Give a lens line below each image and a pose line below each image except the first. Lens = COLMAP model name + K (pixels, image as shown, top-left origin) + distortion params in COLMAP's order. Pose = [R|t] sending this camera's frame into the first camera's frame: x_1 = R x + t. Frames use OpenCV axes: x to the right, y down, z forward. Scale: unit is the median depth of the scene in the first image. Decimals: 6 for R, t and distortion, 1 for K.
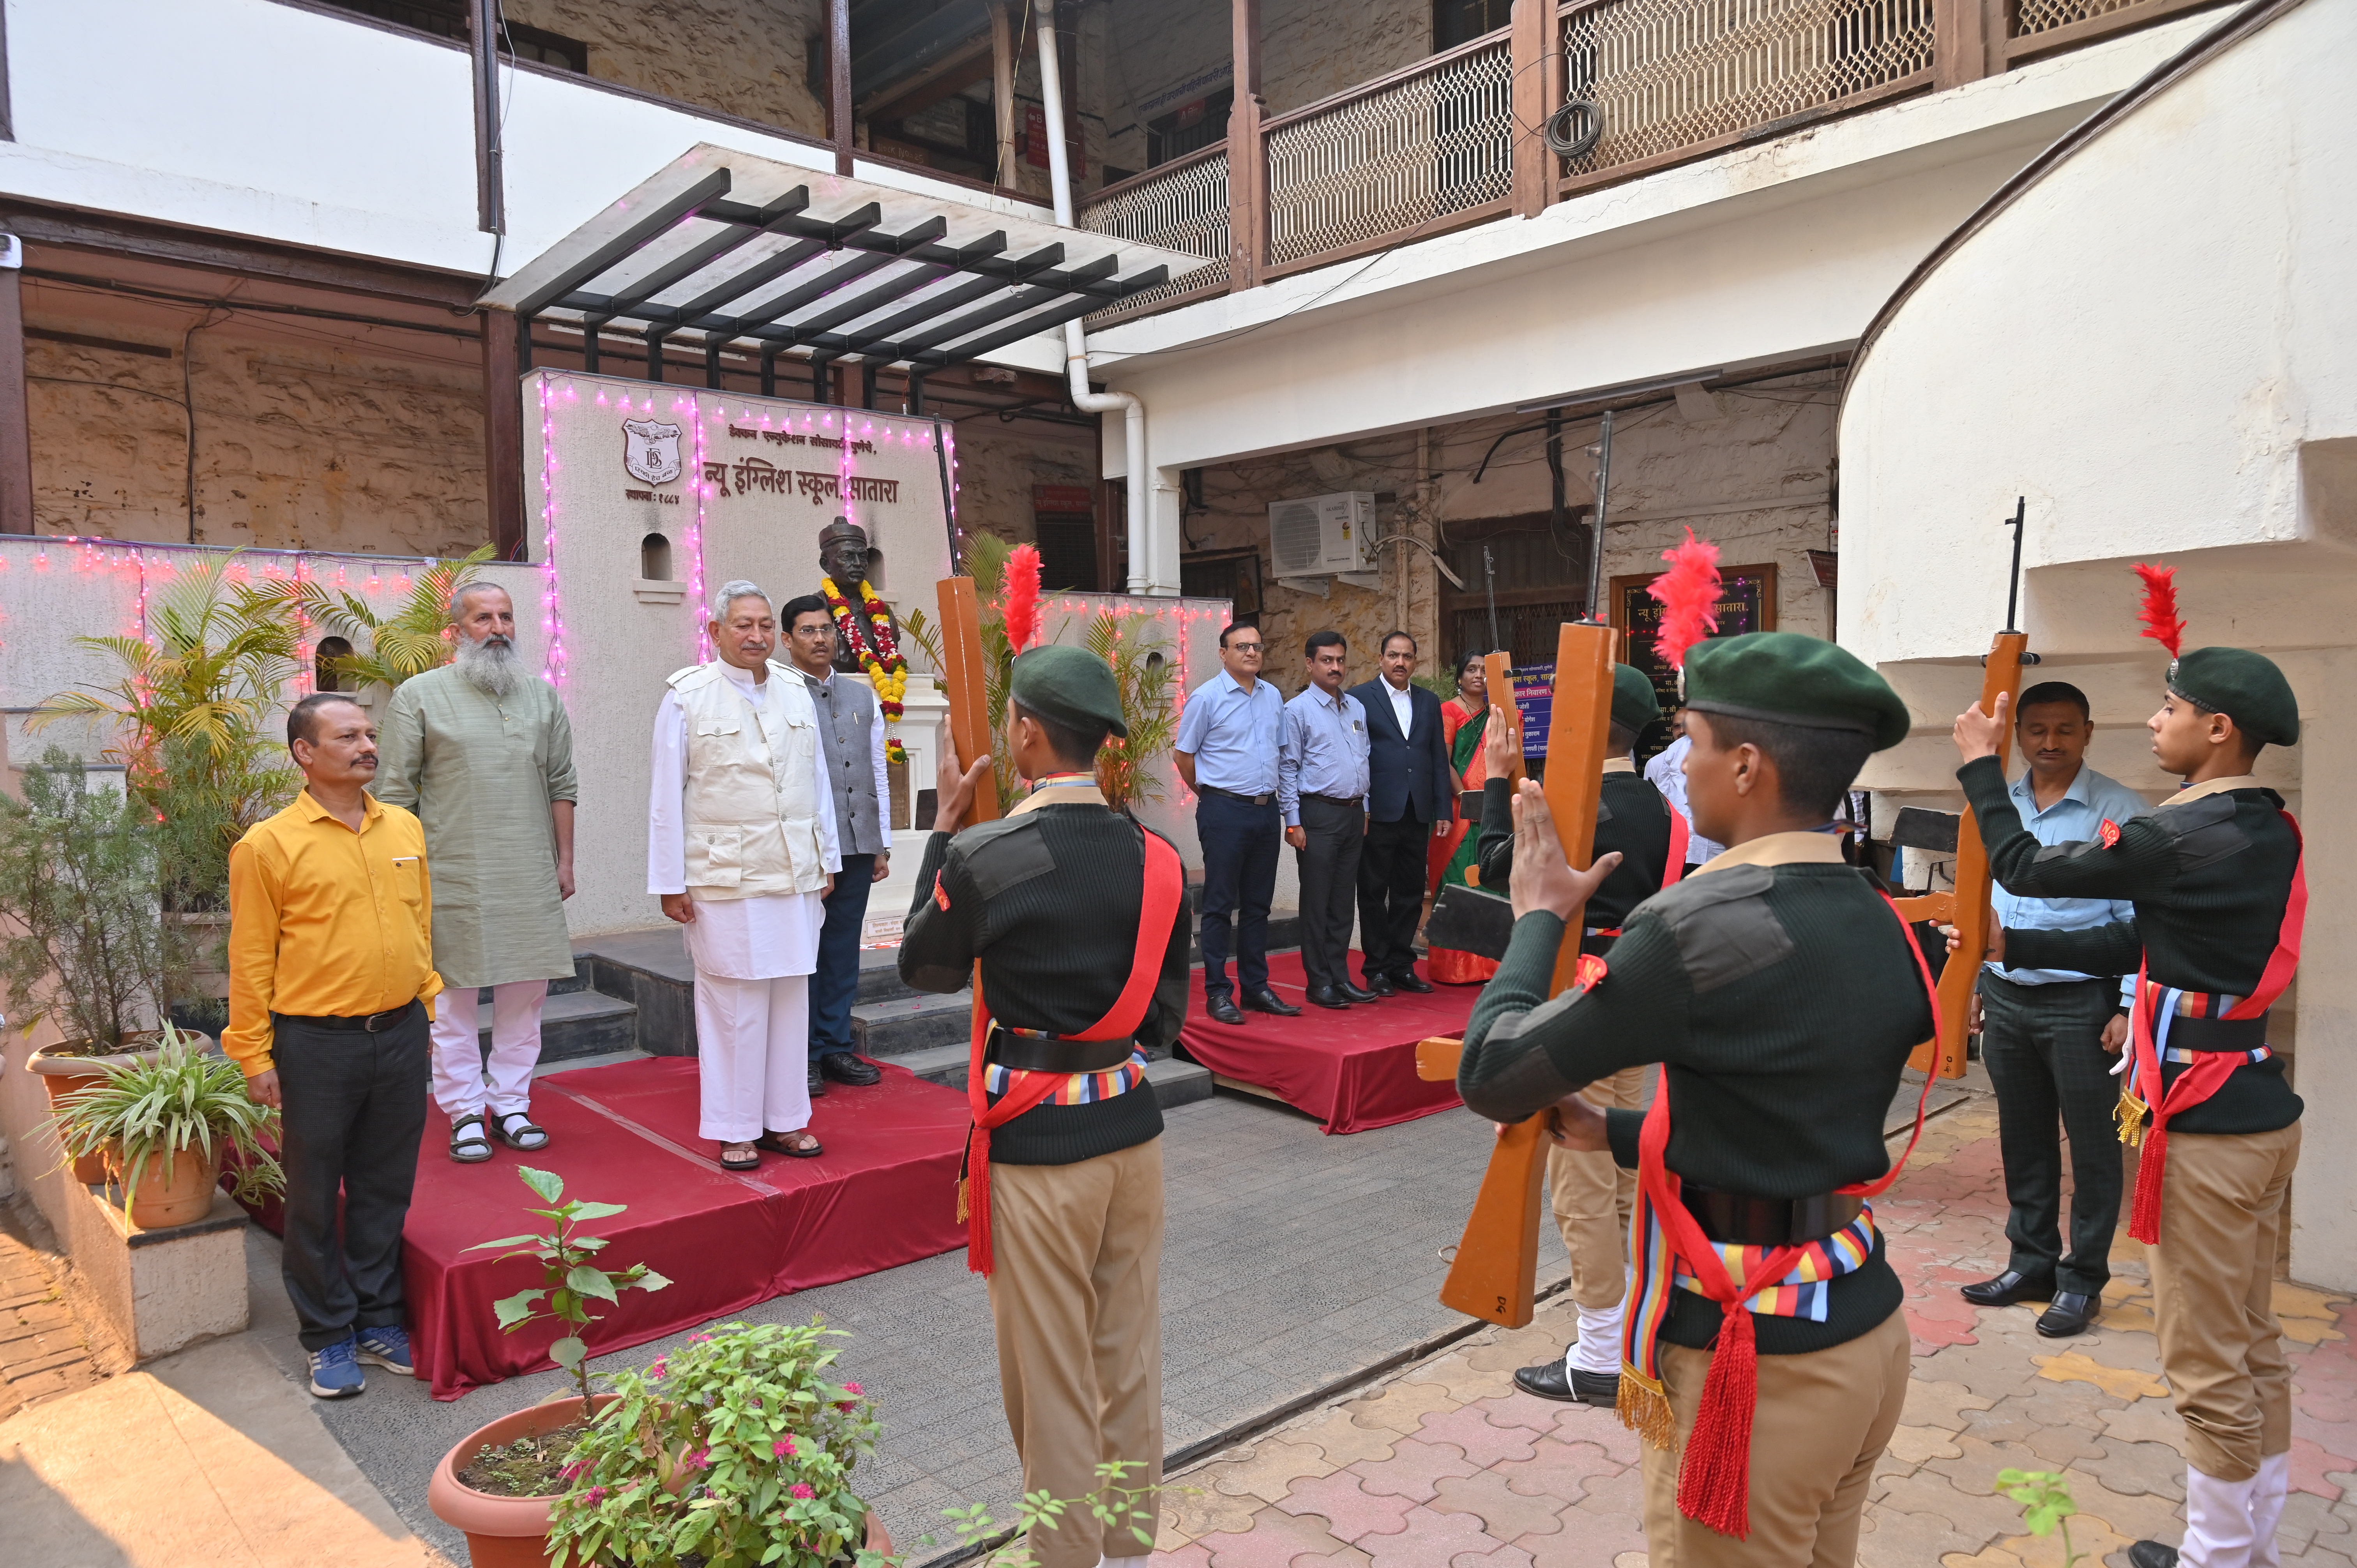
lens RADIAL K [[1573.8, 0, 1178.5], [0, 1573.8, 784.0], [0, 0, 1]] dist [-0.006111, 0.002789]
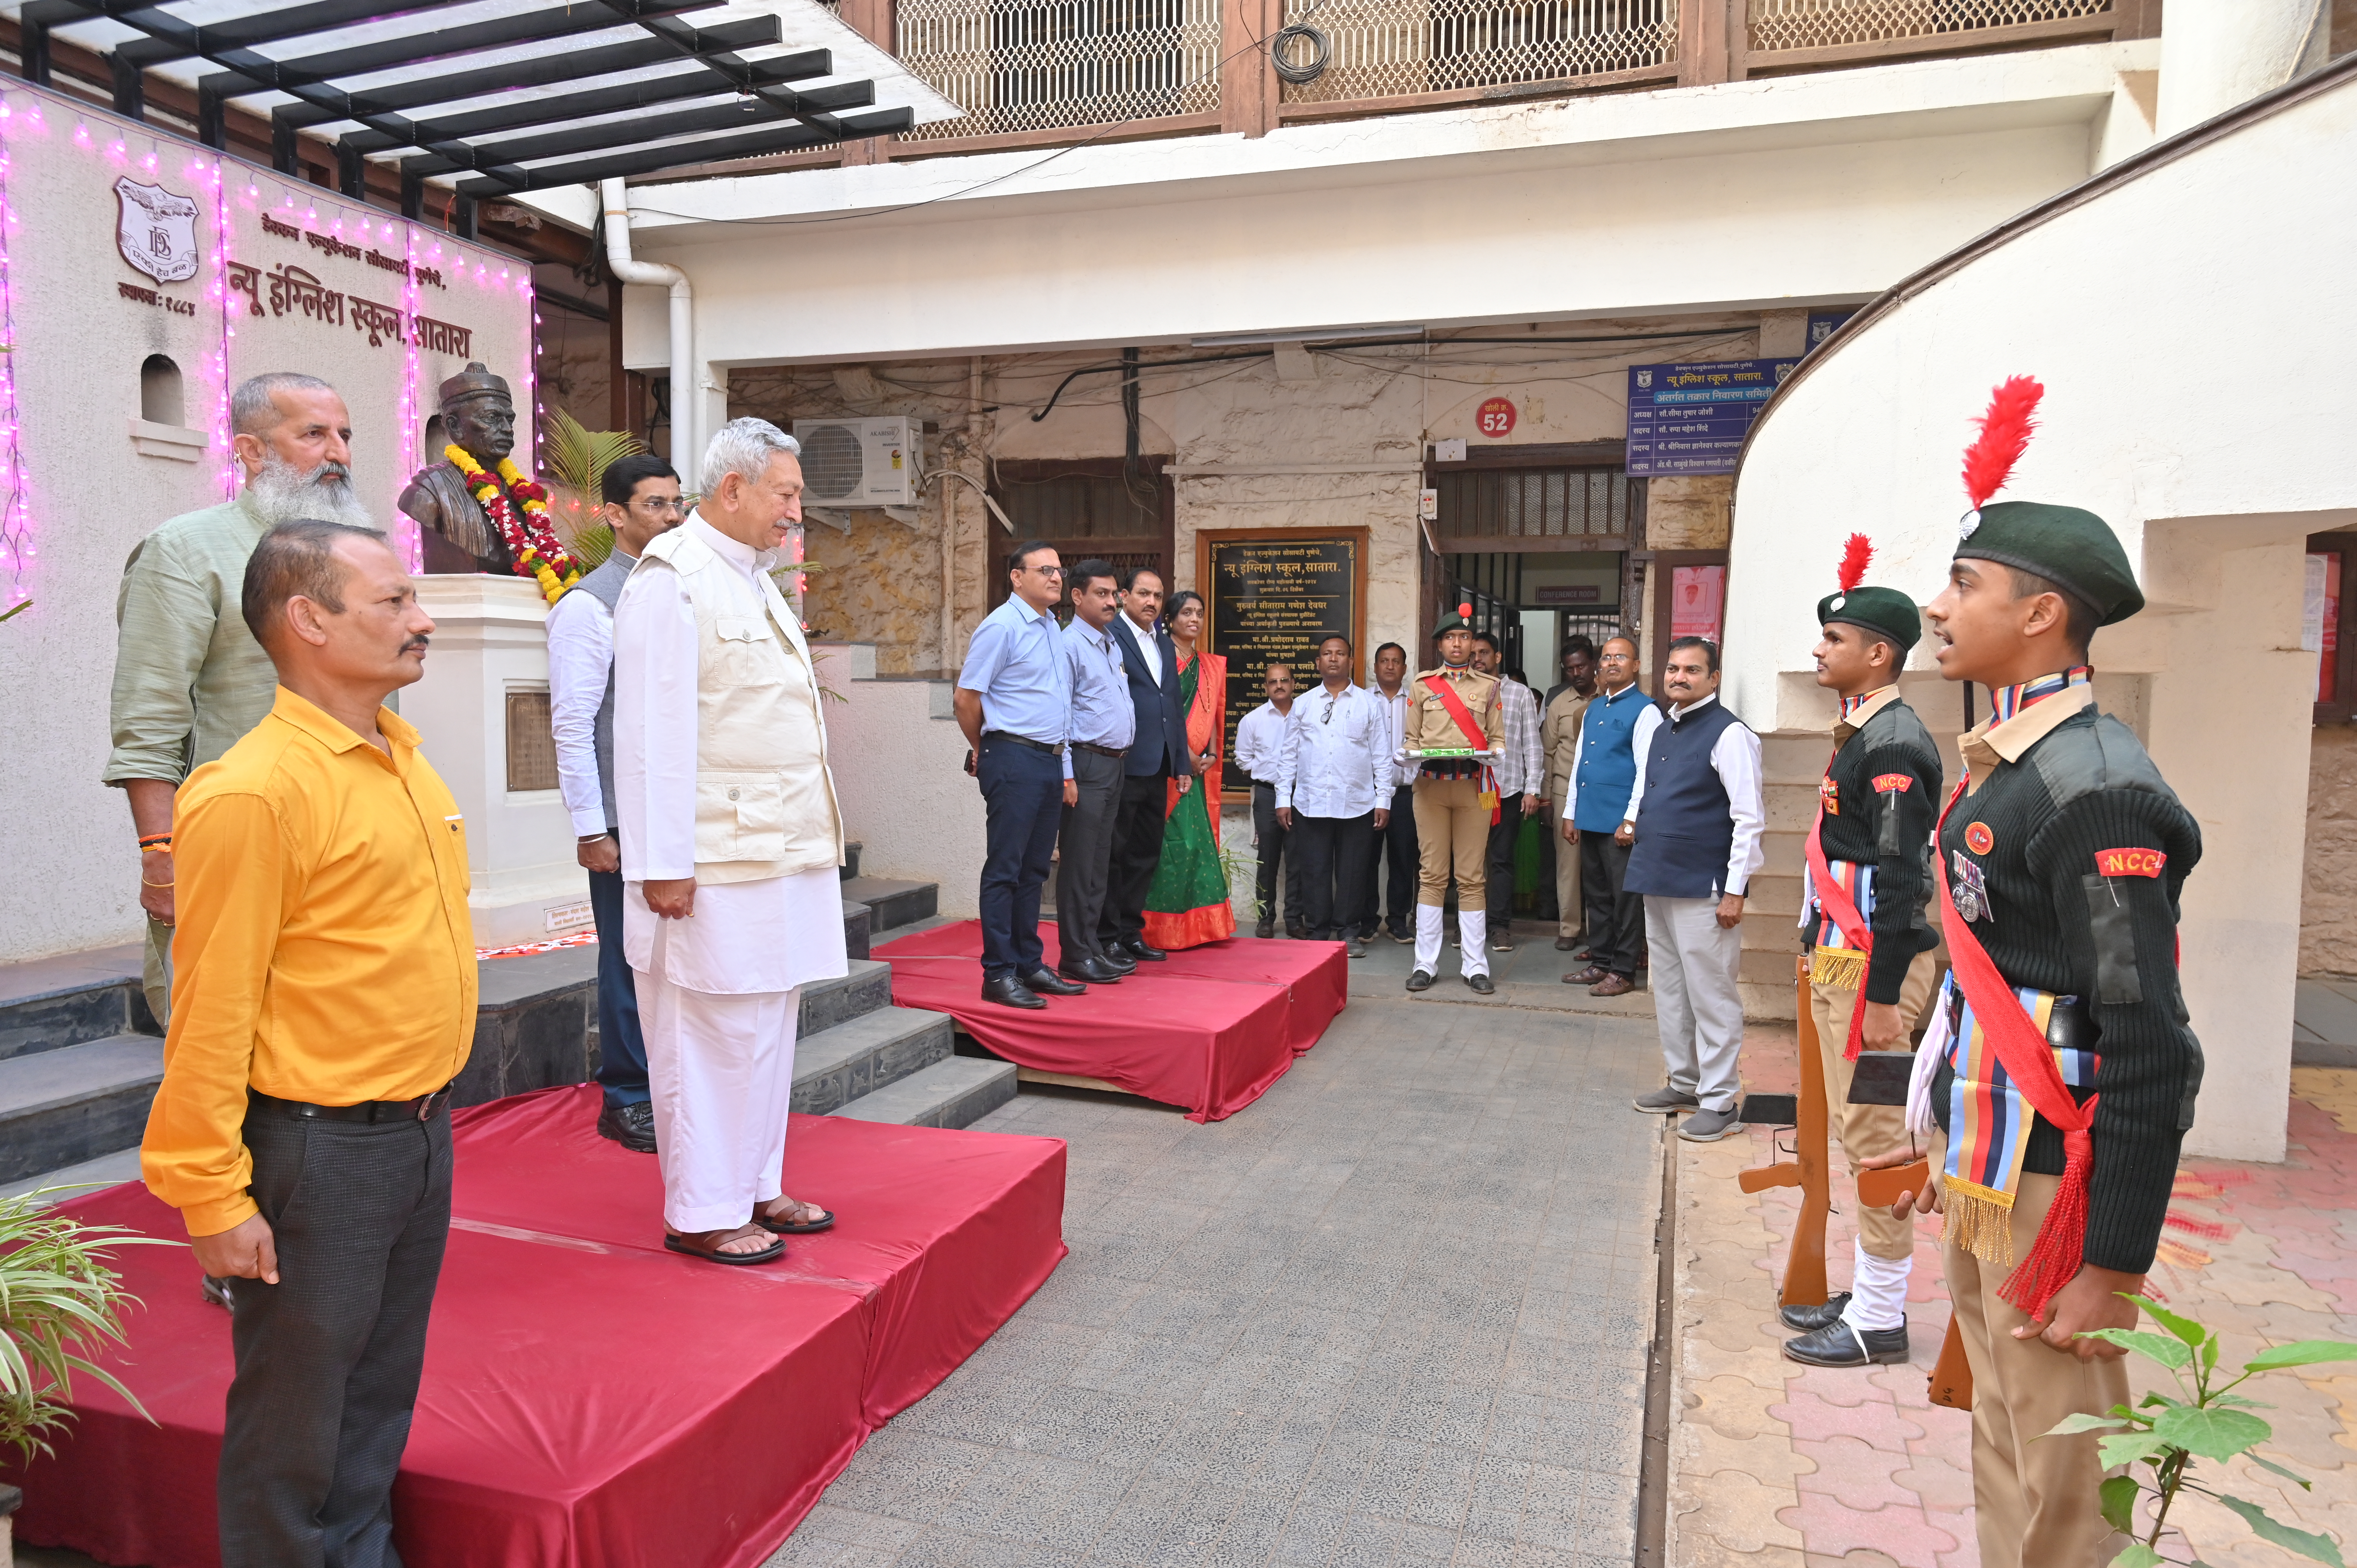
lens RADIAL K [[1573.8, 0, 1178.5], [0, 1573.8, 784.0], [0, 0, 1]] dist [-0.006111, 0.002789]
pose [[0.867985, -0.007890, 0.496528, -0.275059], [-0.000847, 0.999849, 0.017369, 0.012400], [-0.496590, -0.015496, 0.867847, 0.184308]]
